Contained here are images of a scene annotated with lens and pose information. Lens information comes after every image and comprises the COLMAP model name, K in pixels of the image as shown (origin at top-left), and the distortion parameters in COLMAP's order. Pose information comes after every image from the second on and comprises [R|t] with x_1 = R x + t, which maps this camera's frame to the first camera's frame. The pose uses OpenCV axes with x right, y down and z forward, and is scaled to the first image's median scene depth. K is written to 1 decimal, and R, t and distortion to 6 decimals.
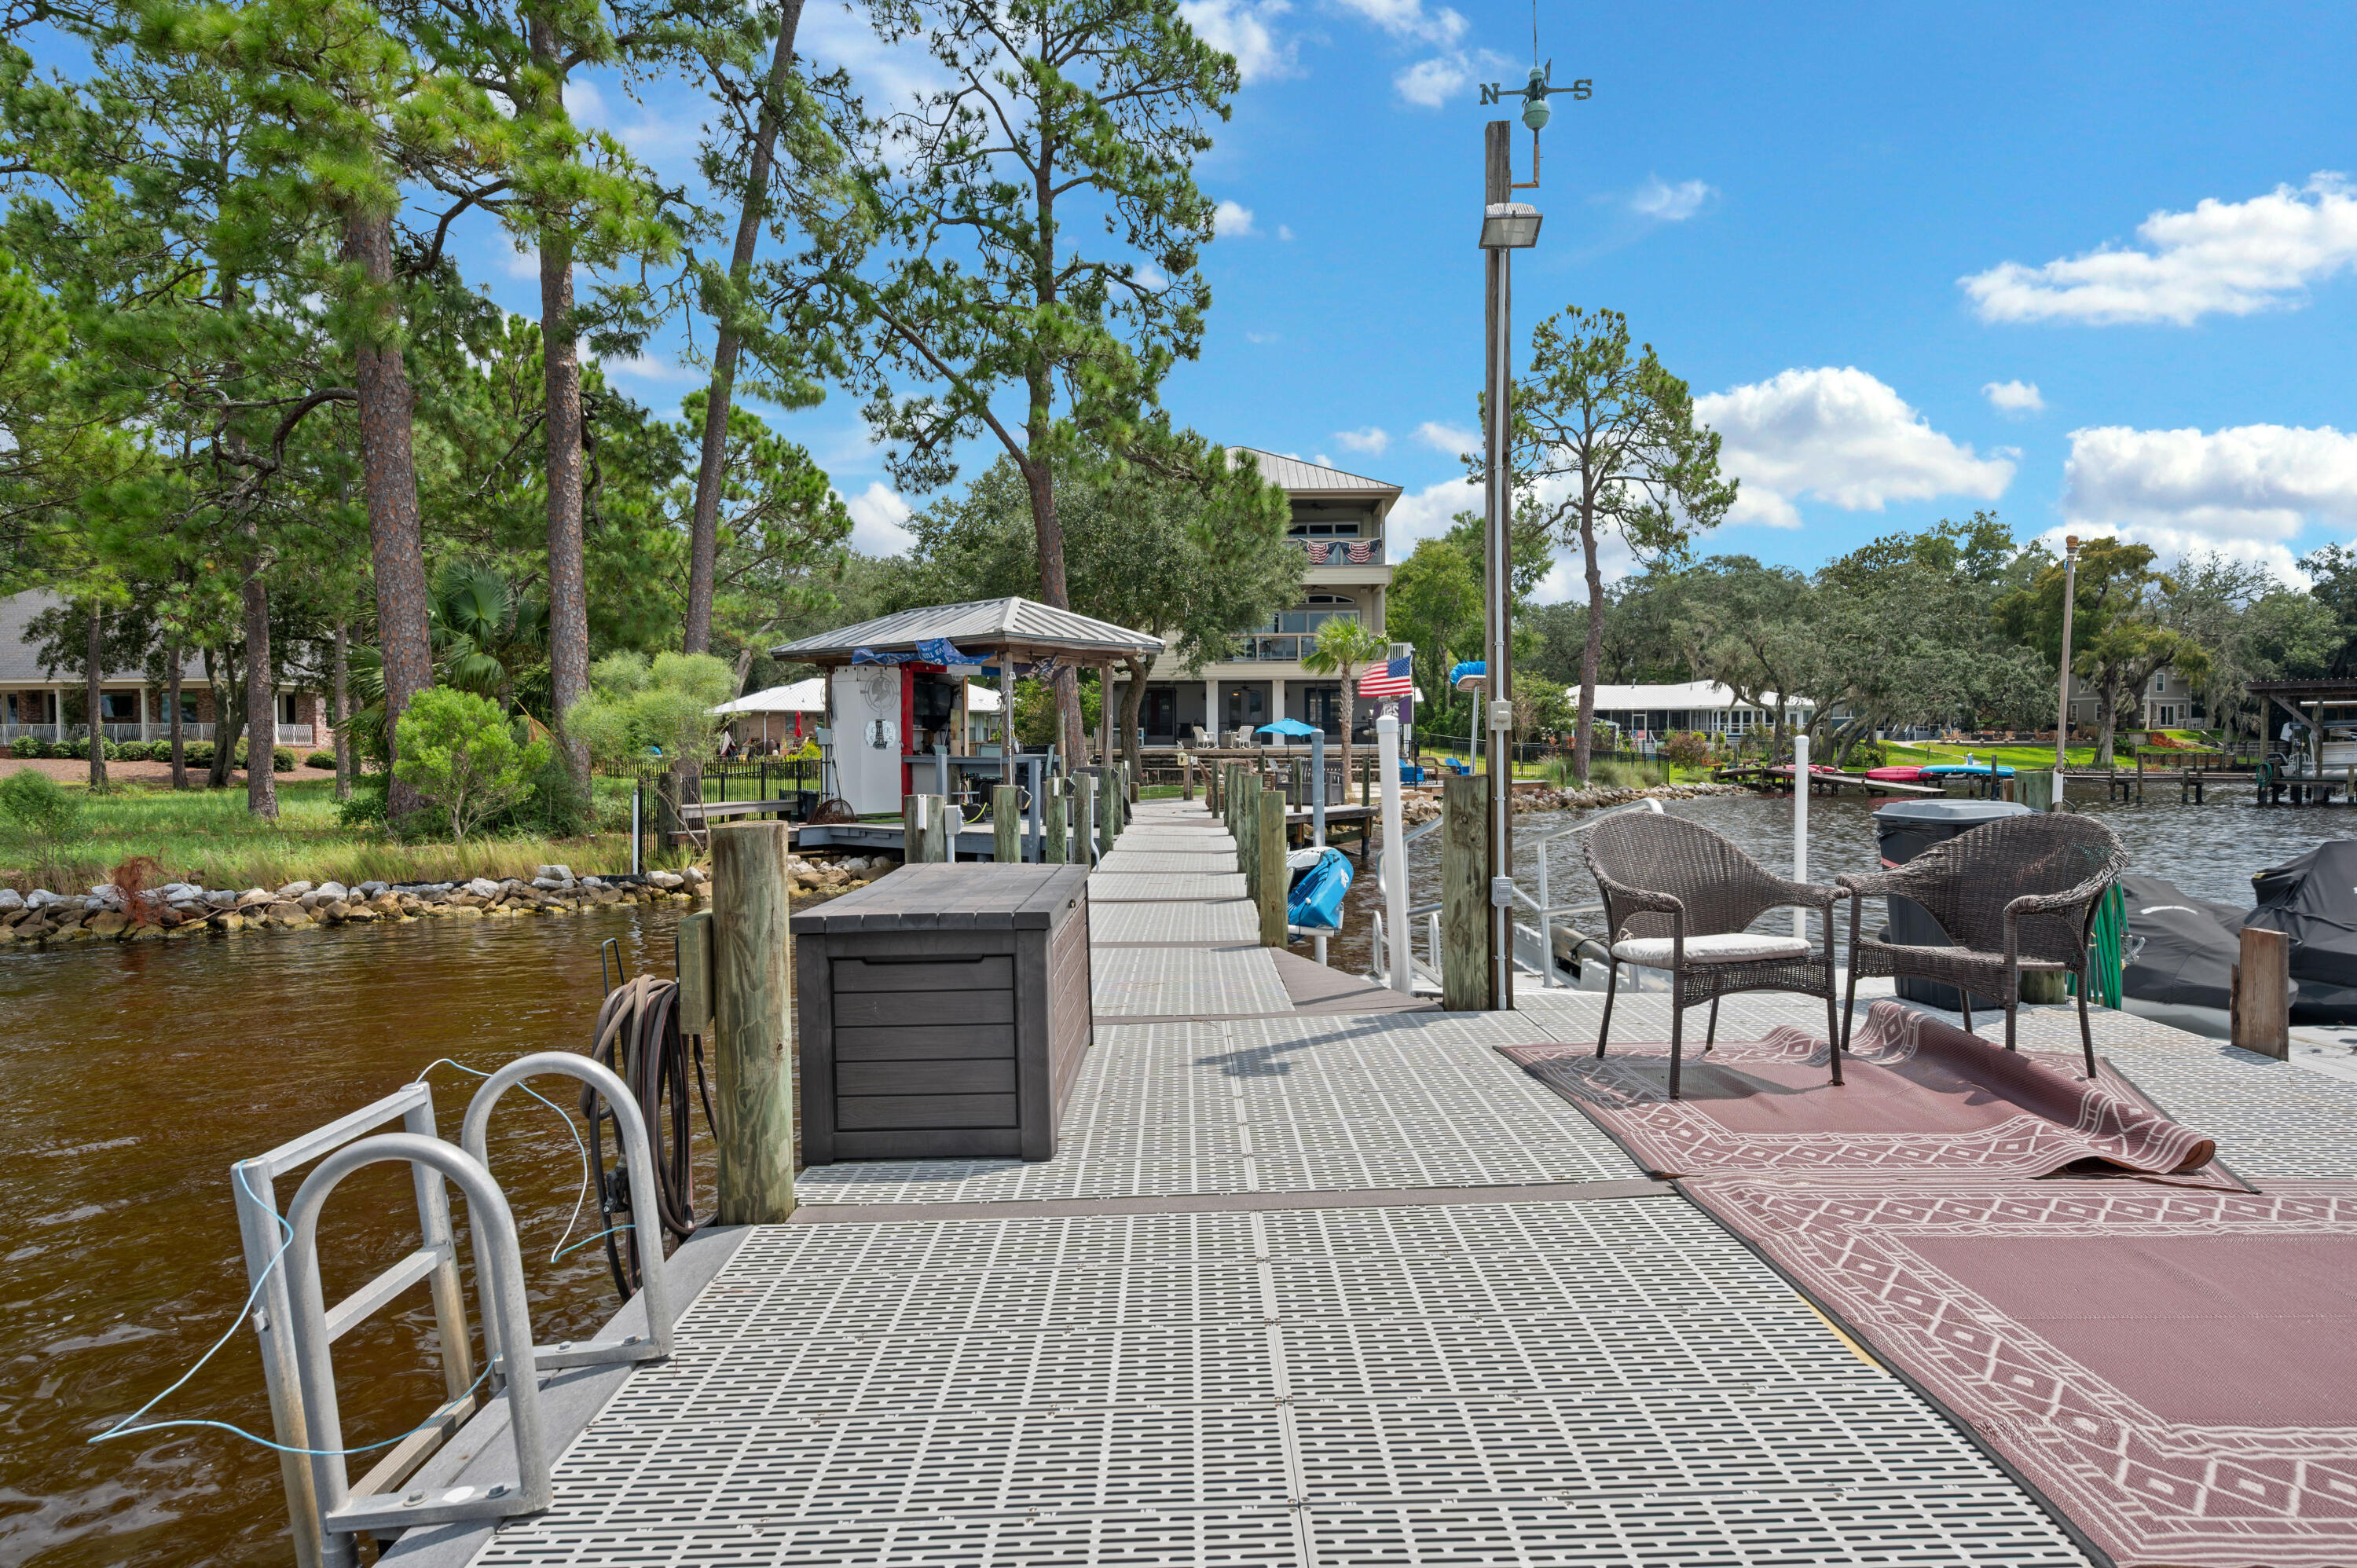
lens RADIAL K [[1309.5, 0, 1189.3], [0, 1309.5, 777.1], [0, 0, 1]] dist [-0.001058, 0.000655]
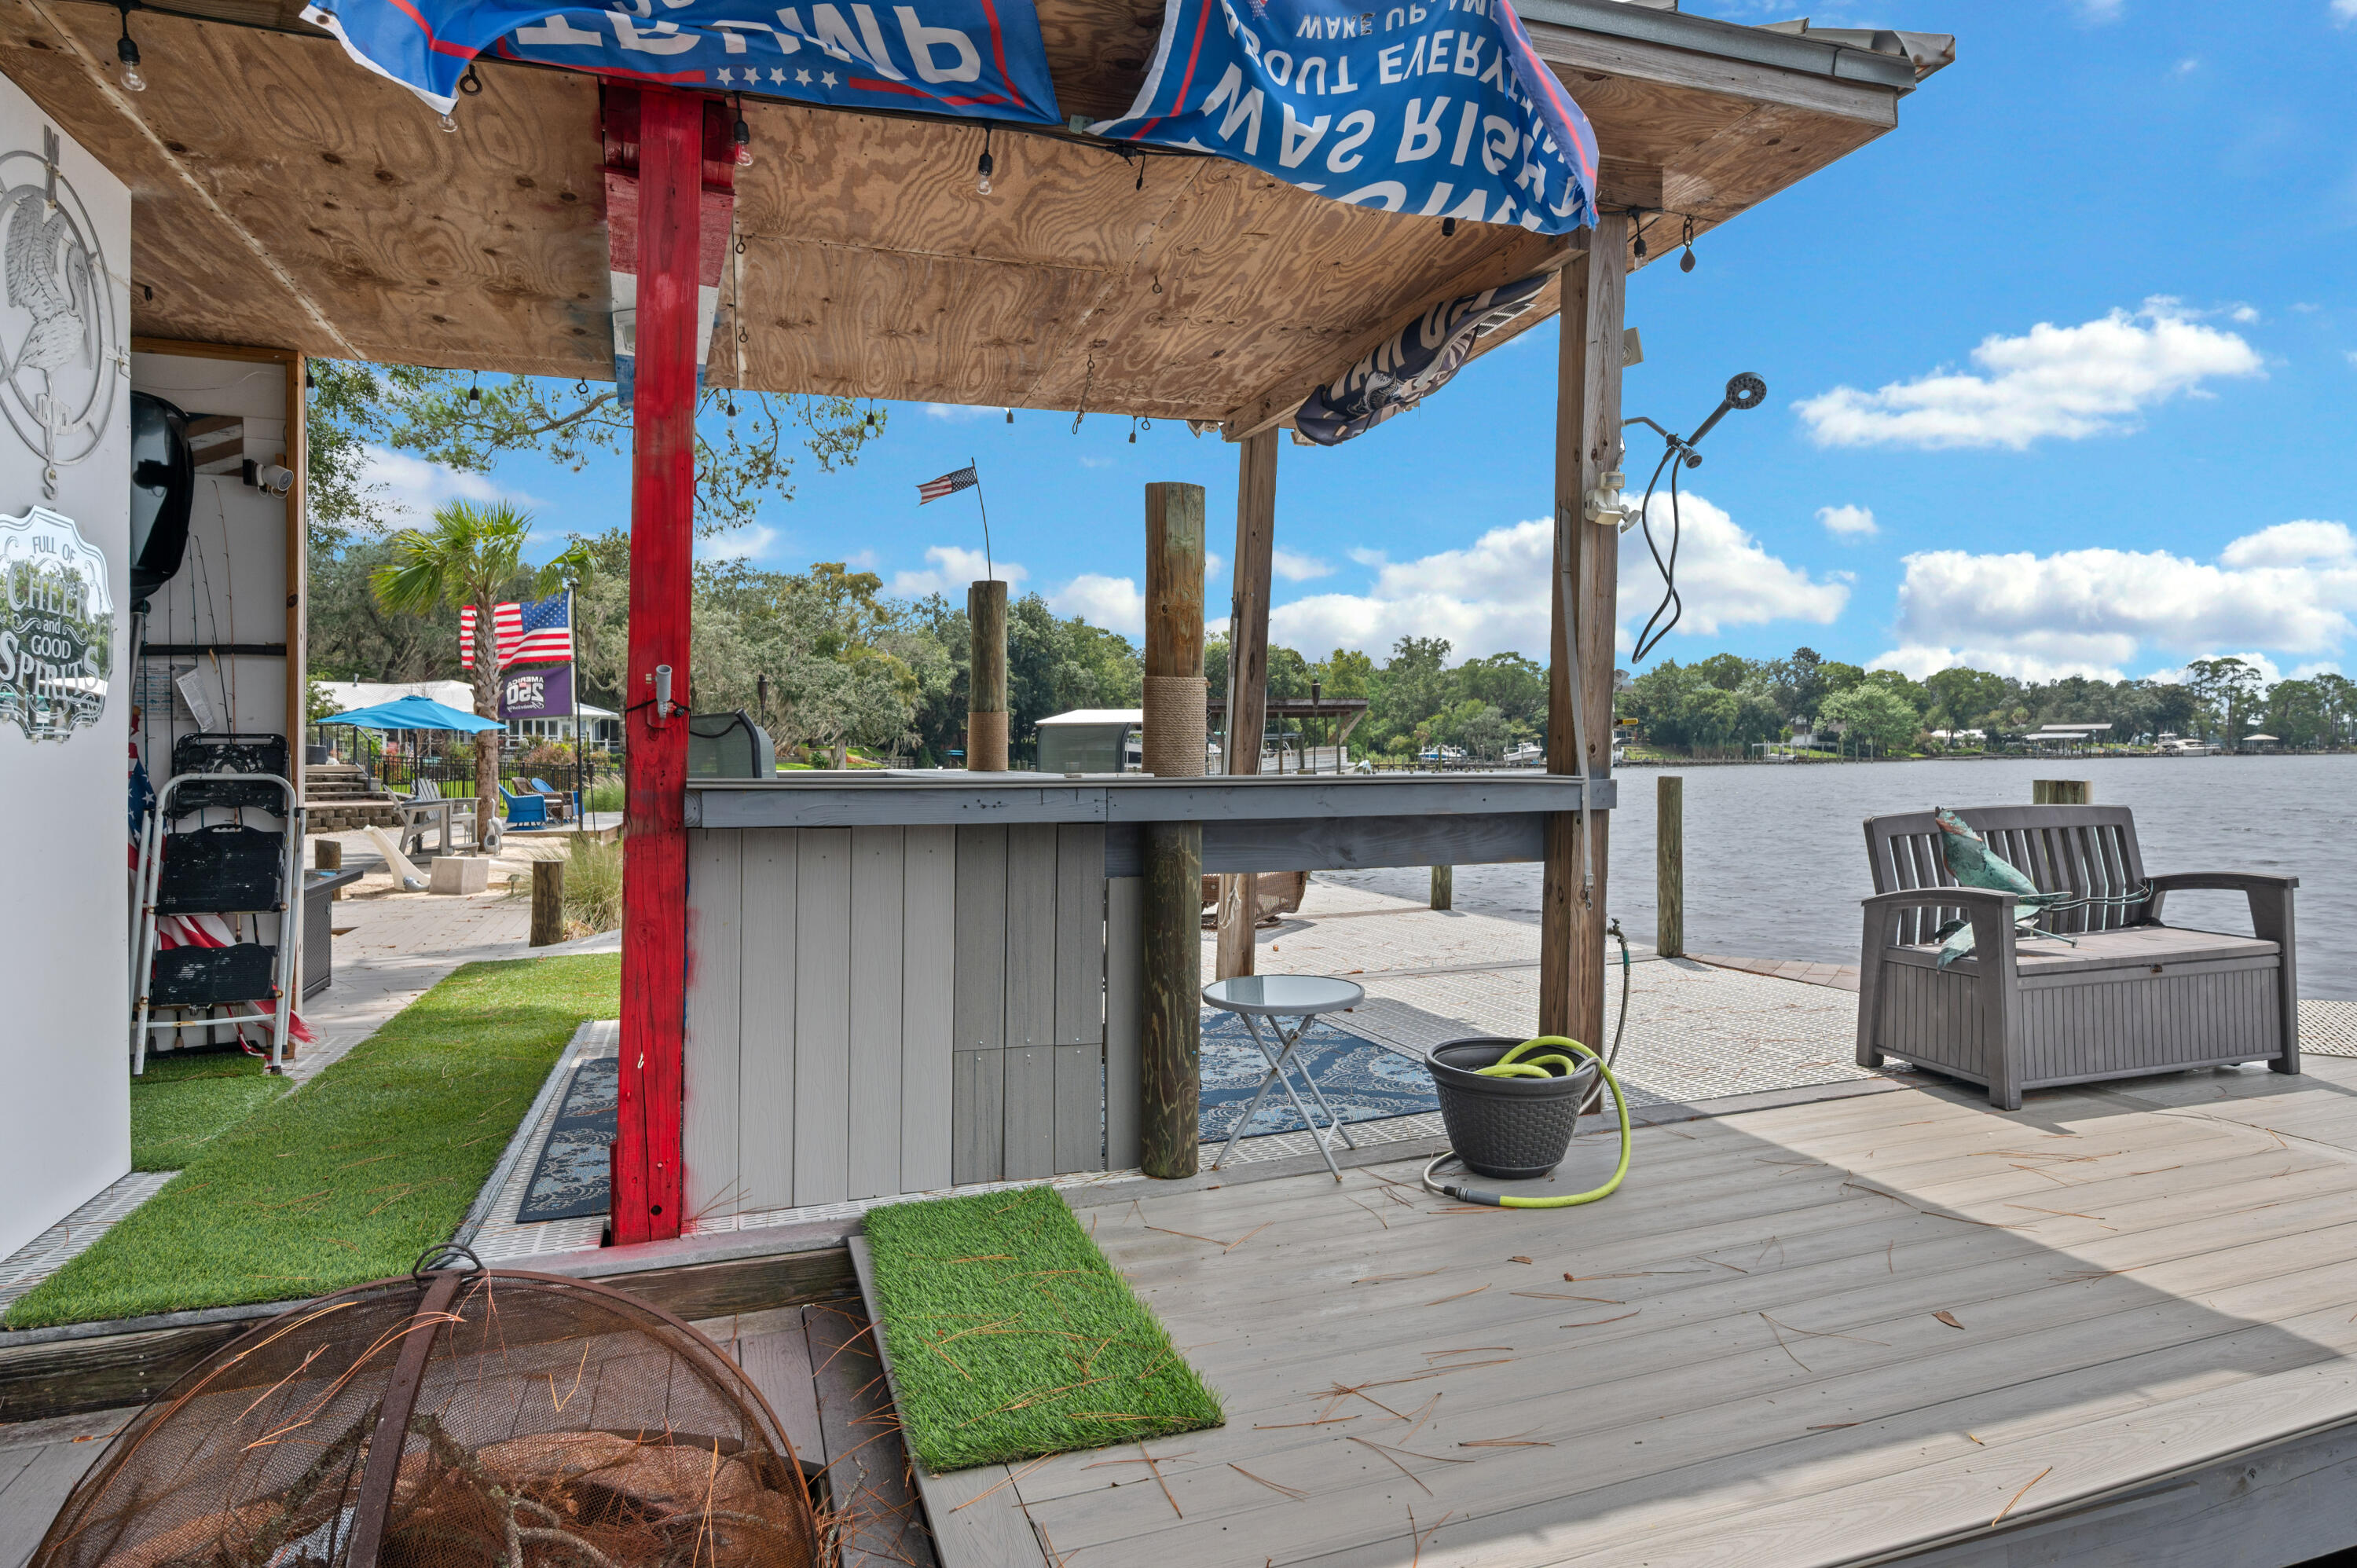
lens RADIAL K [[1331.9, 0, 1203.0], [0, 1331.9, 783.1], [0, 0, 1]] dist [-0.003616, -0.000189]
pose [[0.508583, -0.018391, 0.860817, -0.120898], [0.027381, 0.999612, 0.005179, -0.005843], [-0.860578, 0.020936, 0.508889, 0.342948]]
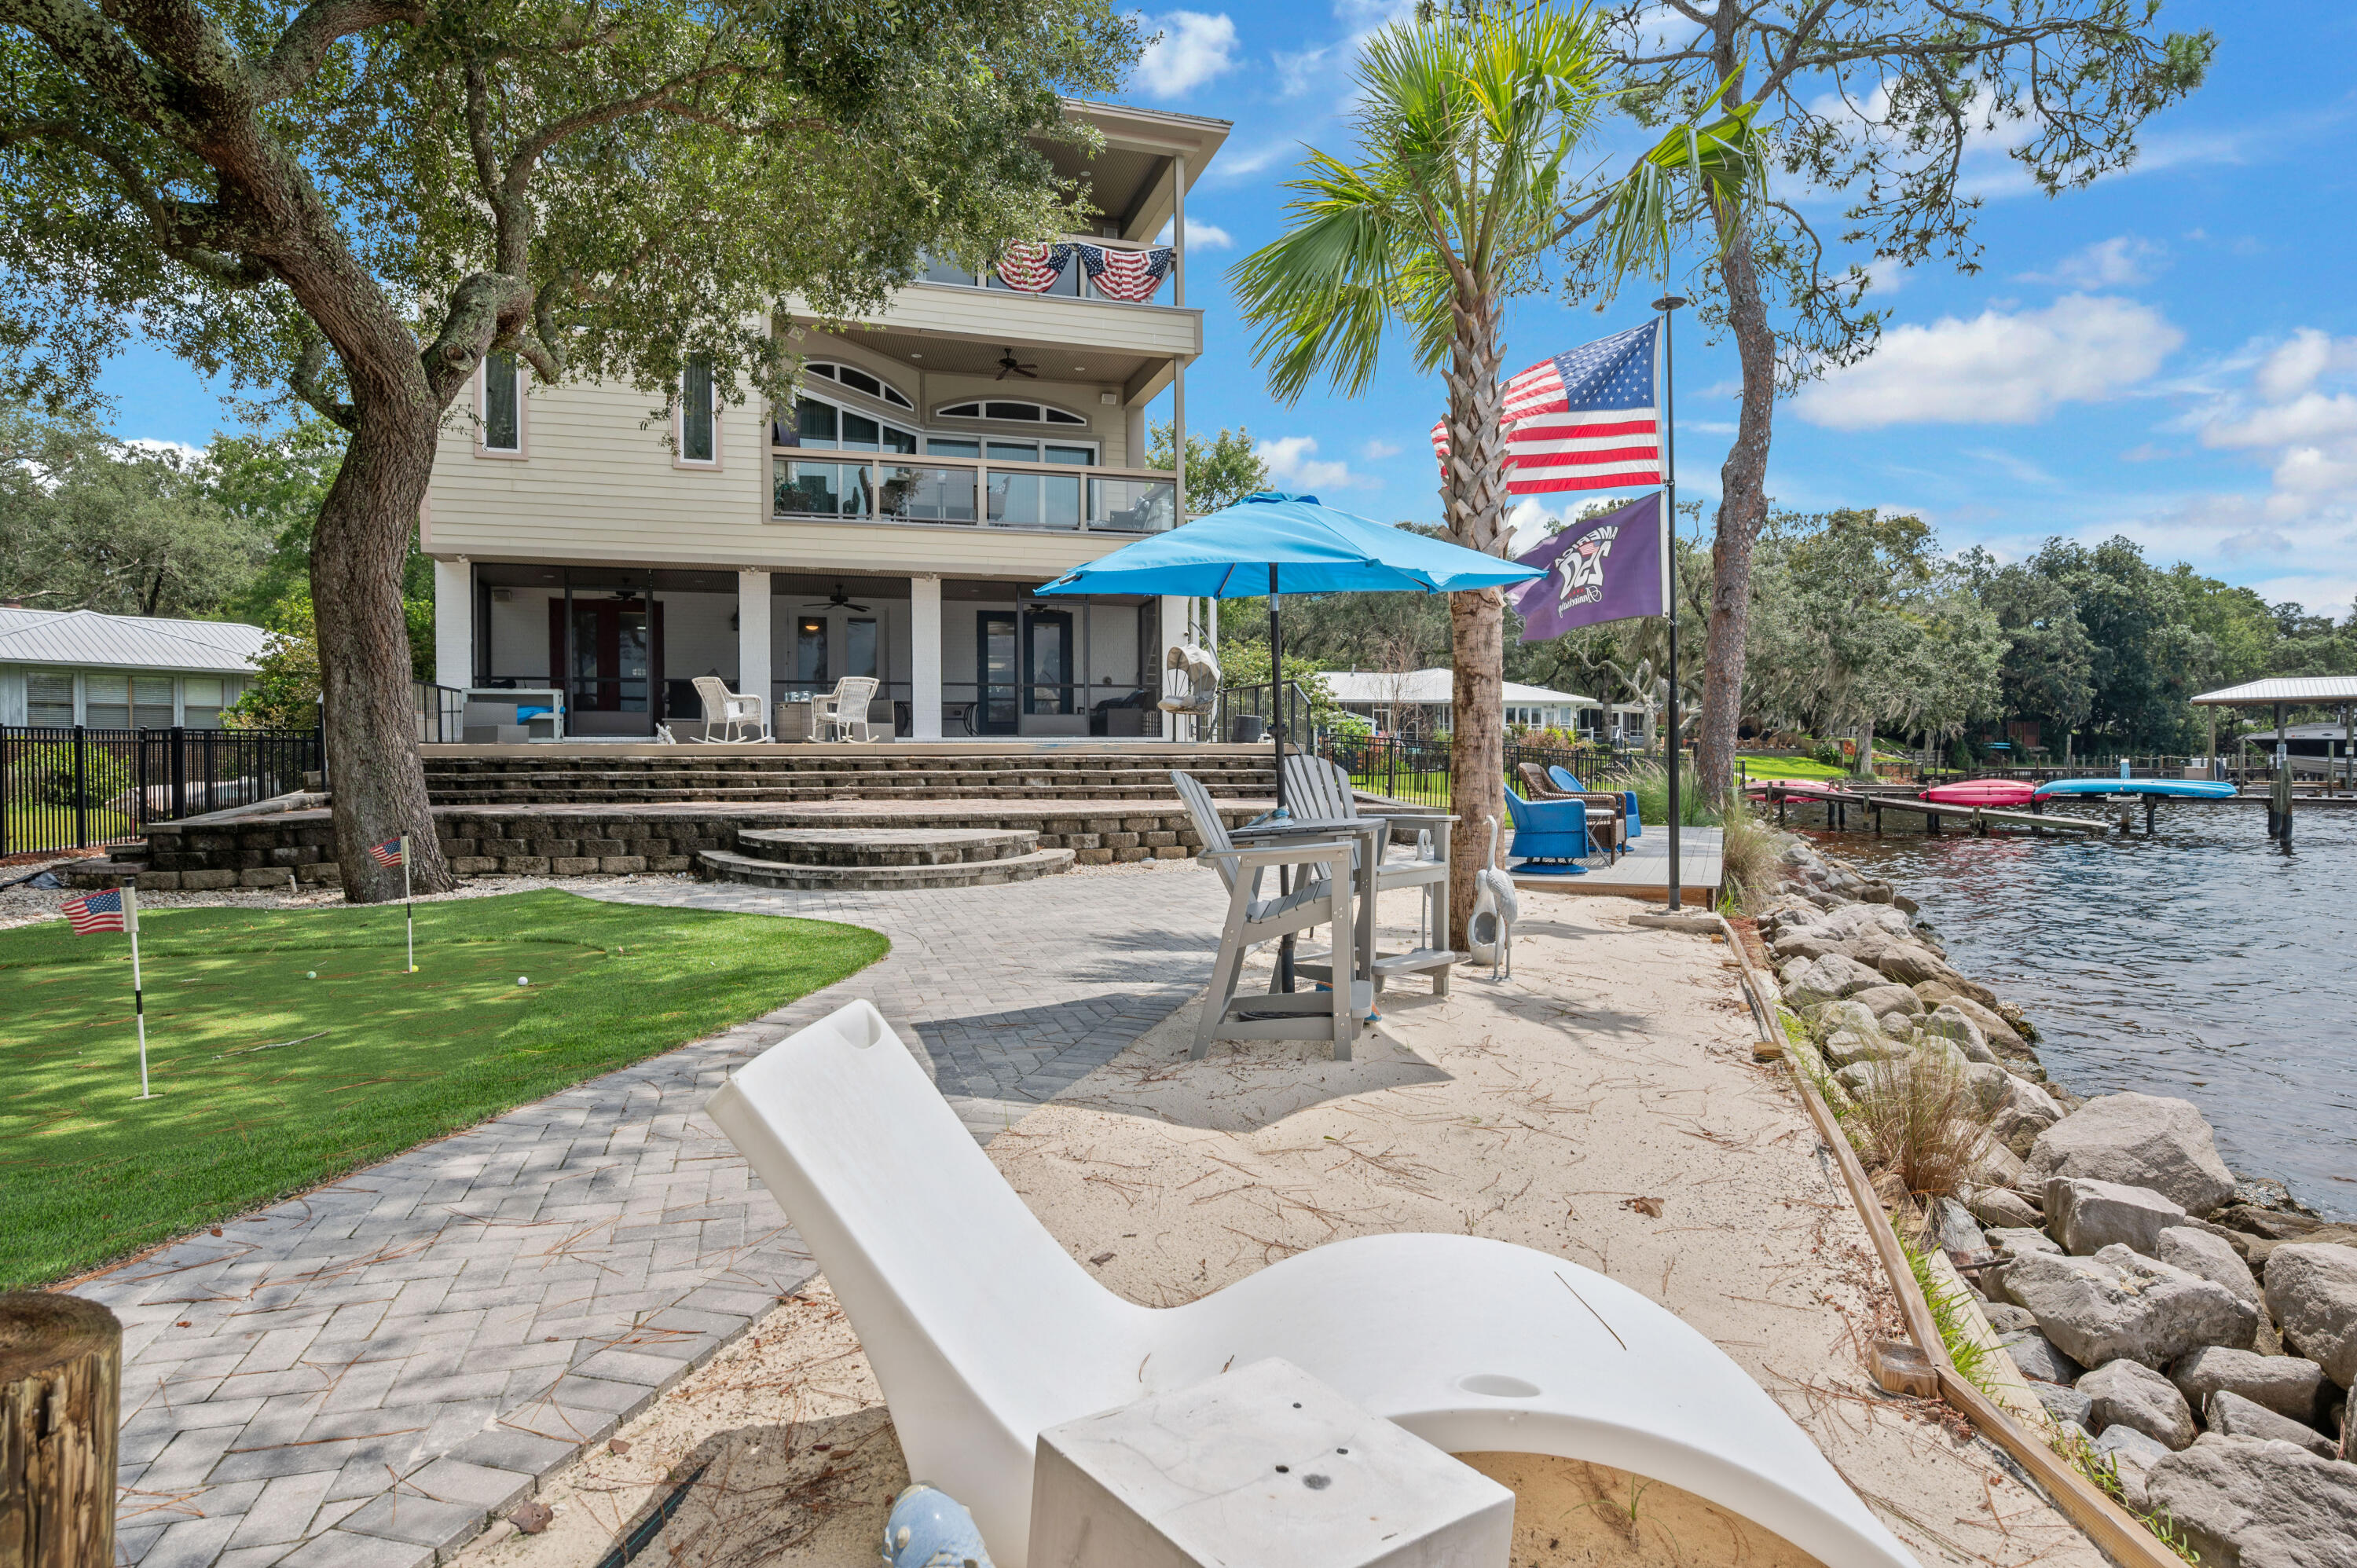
lens RADIAL K [[1309.5, 0, 1189.3], [0, 1309.5, 777.1], [0, 0, 1]] dist [-0.001058, 0.000655]
pose [[0.945019, -0.003831, 0.326992, 0.011326], [0.007108, 0.999936, -0.008827, -0.007689], [-0.326937, 0.010666, 0.944986, 0.563304]]
